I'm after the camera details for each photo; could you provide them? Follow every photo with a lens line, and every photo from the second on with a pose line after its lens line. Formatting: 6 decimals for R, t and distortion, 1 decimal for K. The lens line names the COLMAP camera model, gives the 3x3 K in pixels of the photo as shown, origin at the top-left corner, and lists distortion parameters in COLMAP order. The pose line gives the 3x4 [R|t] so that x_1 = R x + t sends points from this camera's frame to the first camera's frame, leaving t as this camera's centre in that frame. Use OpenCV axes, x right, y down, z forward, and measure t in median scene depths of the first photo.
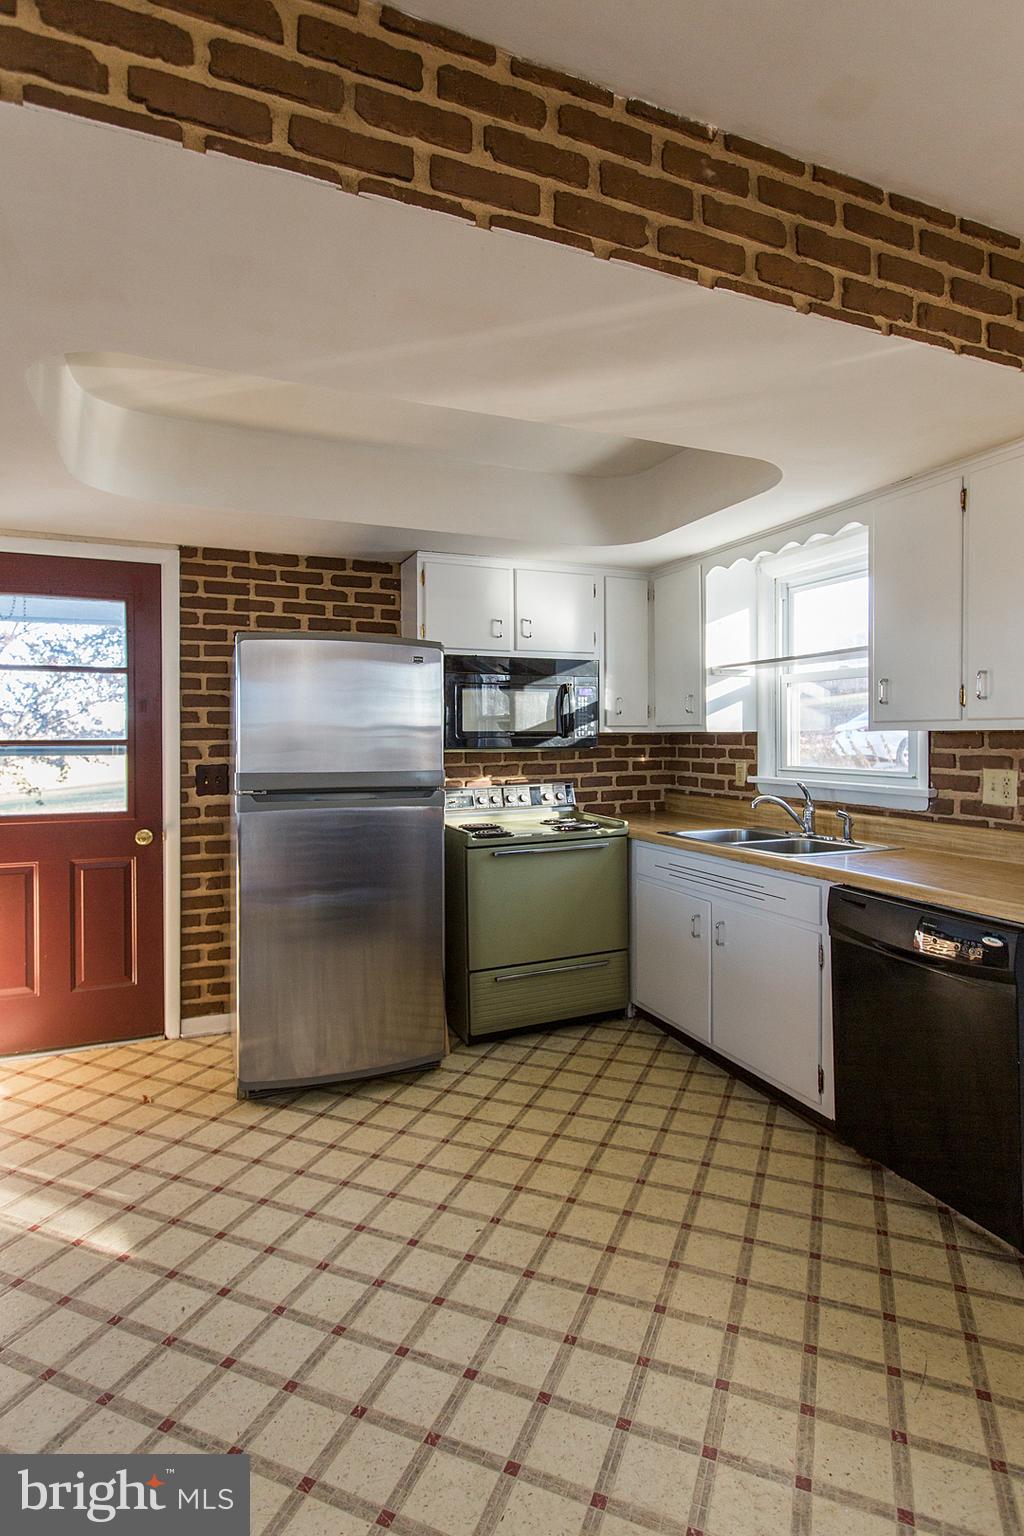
lens RADIAL K [[782.1, 0, 530.4], [0, 782.1, 745.8], [0, 0, 1]] dist [-0.000294, -0.000842]
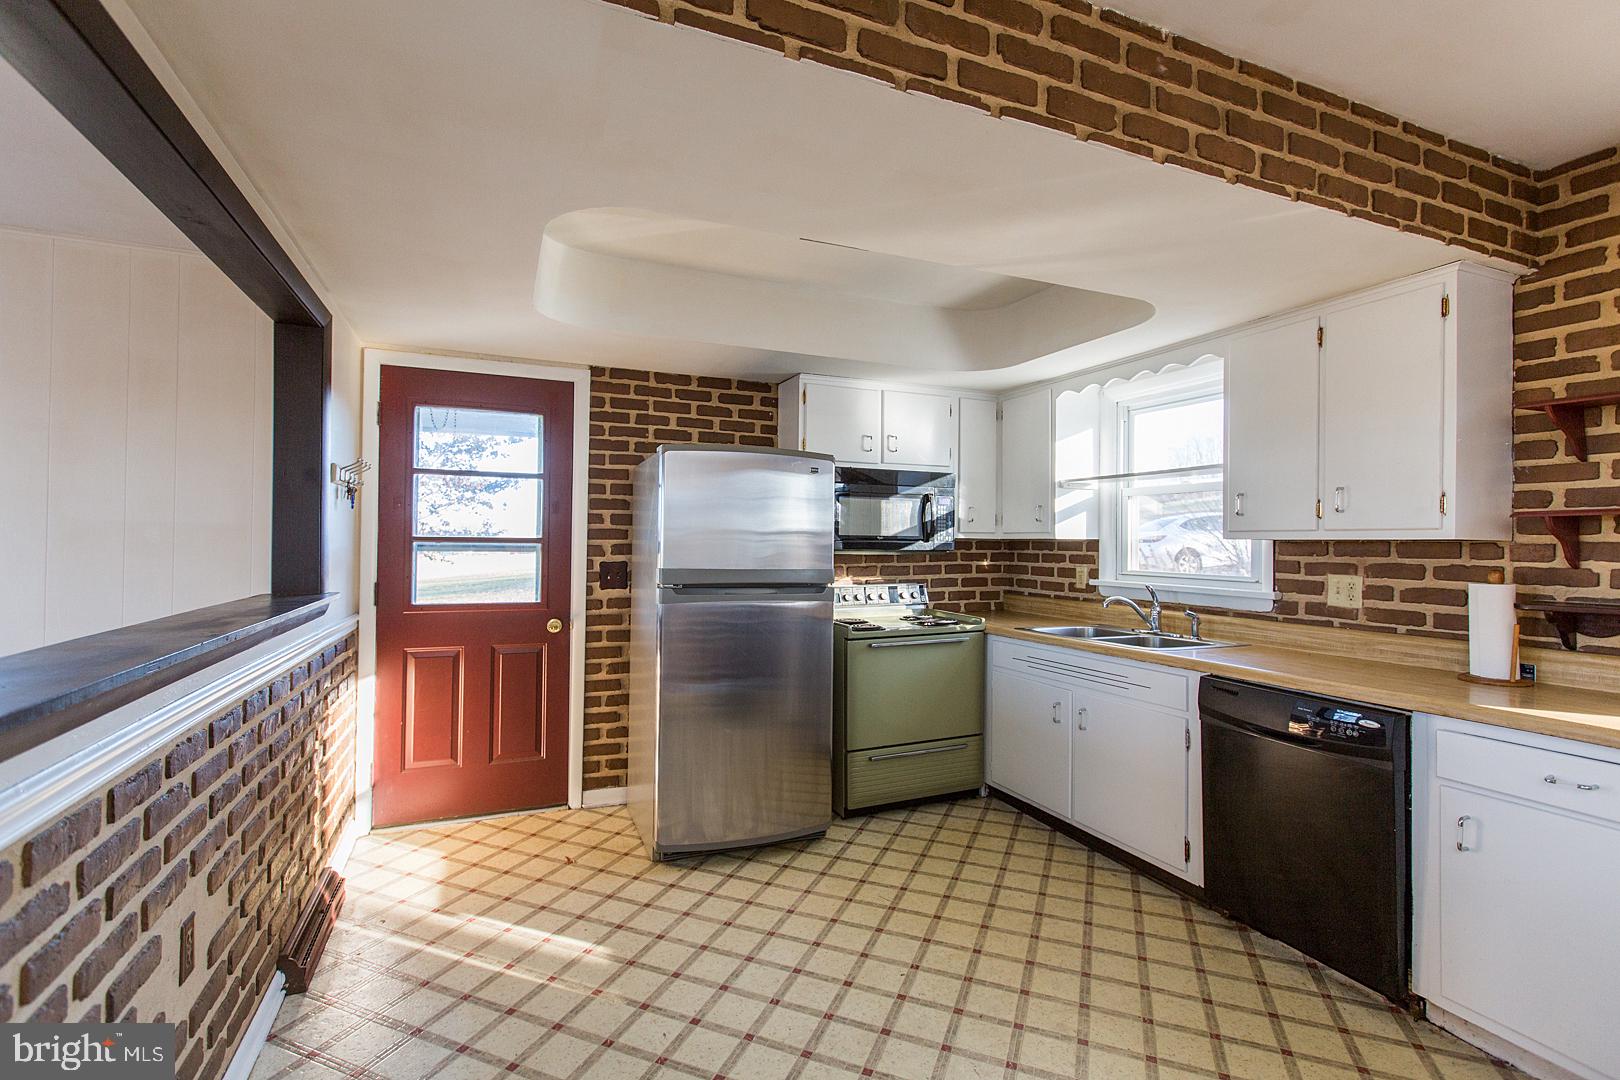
lens RADIAL K [[735.5, 0, 807.8], [0, 735.5, 536.3], [0, 0, 1]] dist [0.000664, 0.000087]
pose [[0.999879, 0.014295, -0.006098, -0.125614], [-0.014415, 0.999692, -0.020185, 0.005173], [0.005808, 0.020270, 0.999778, -0.047811]]
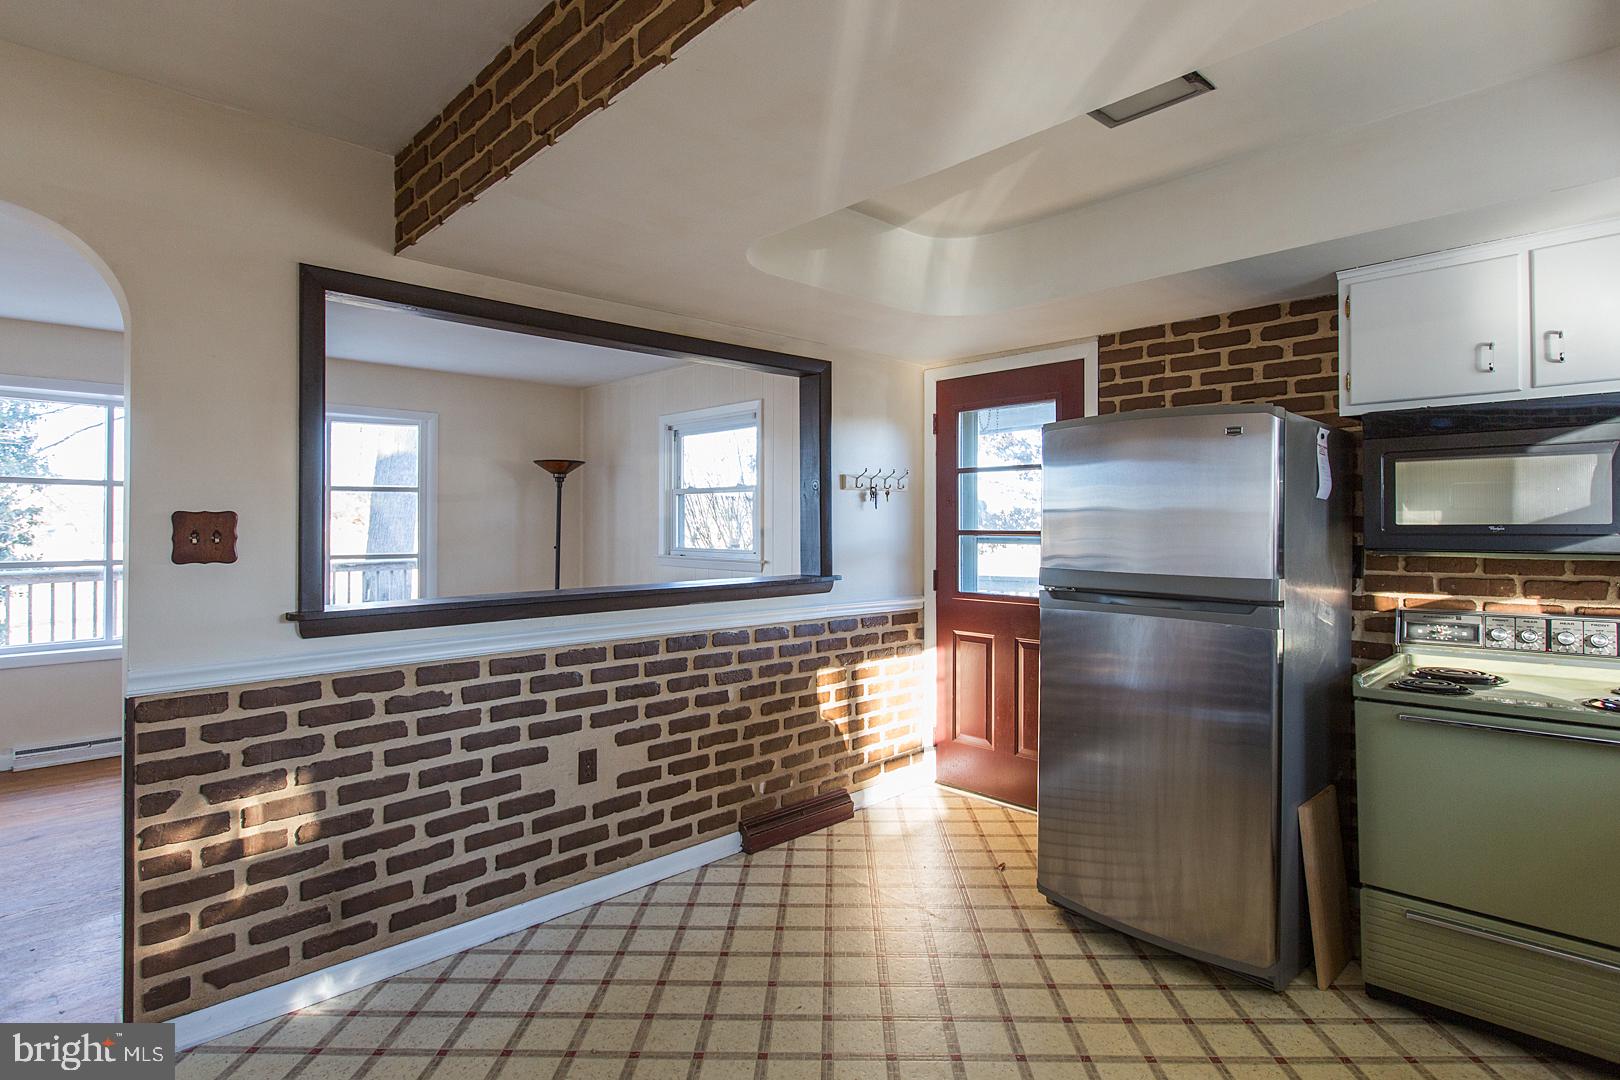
lens RADIAL K [[824.9, 0, 816.6], [0, 824.9, 515.5], [0, 0, 1]] dist [-0.000294, -0.000842]
pose [[0.353662, -0.005006, -0.935360, 0.399708], [-0.012342, 0.999874, -0.010018, -0.013105], [0.935292, 0.015087, 0.353555, 0.294824]]
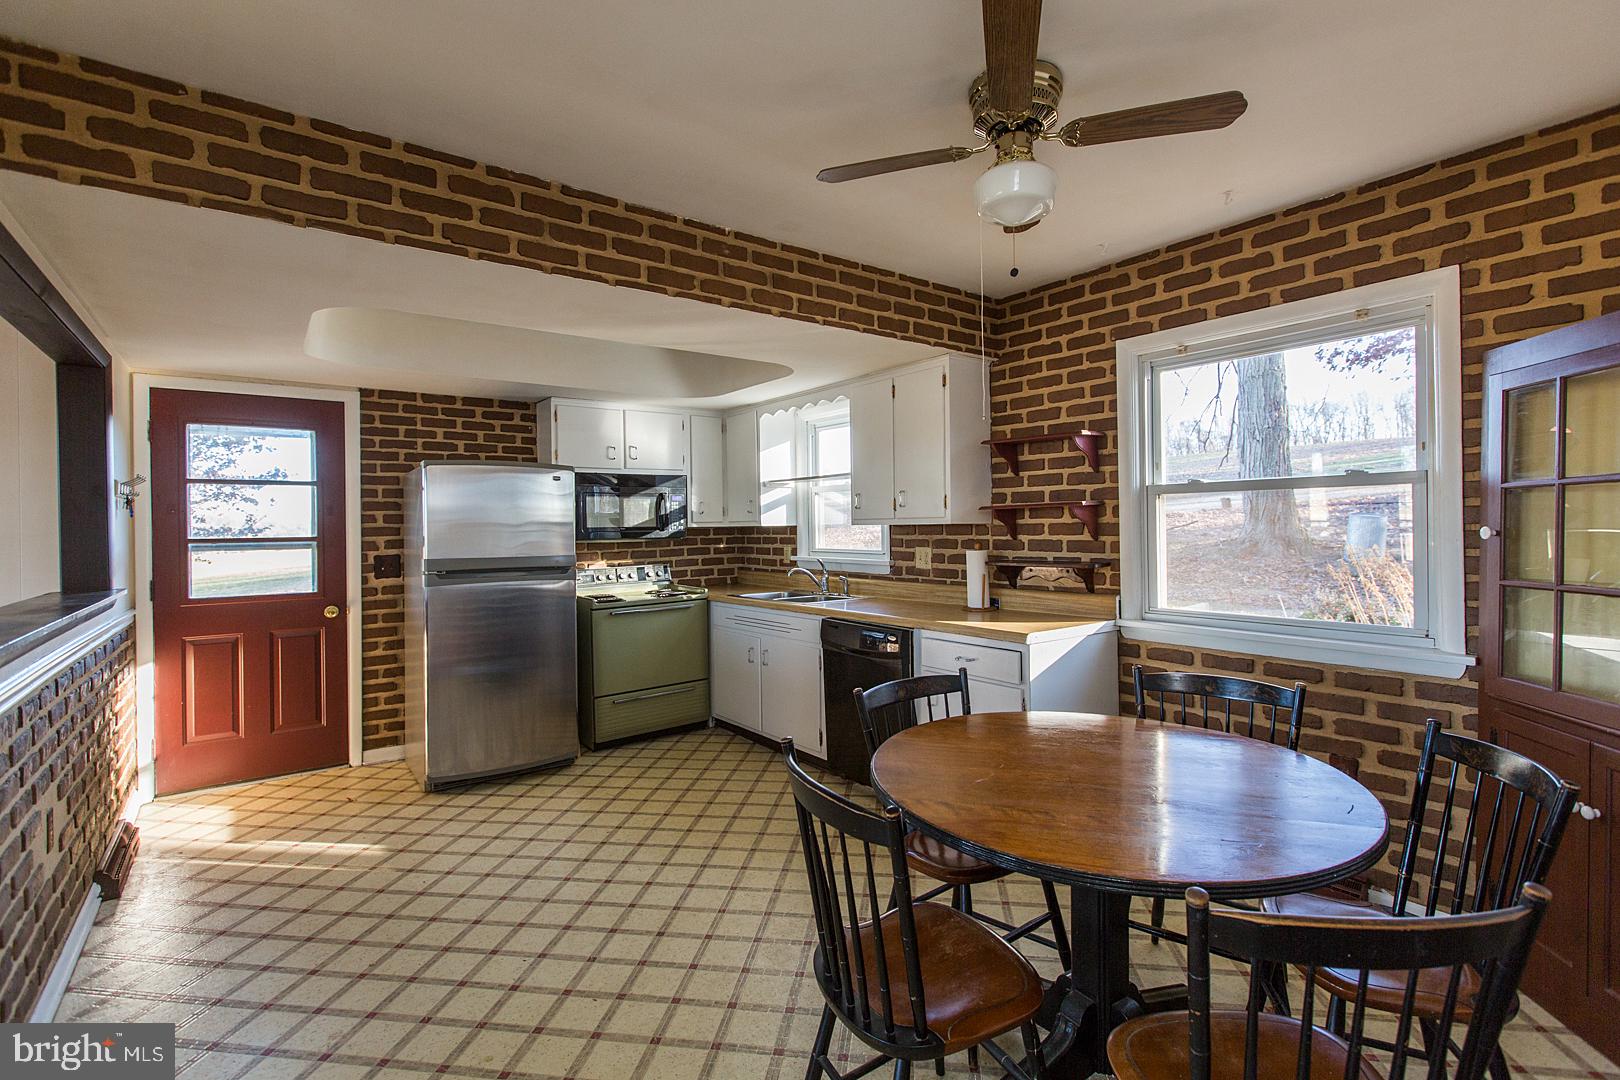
lens RADIAL K [[741.3, 0, 817.3], [0, 741.3, 525.9], [0, 0, 1]] dist [0.001337, -0.000438]
pose [[0.971123, -0.010023, 0.238368, -0.002889], [0.013295, 0.999838, -0.012122, 0.000176], [-0.238208, 0.014941, 0.971099, -0.382339]]
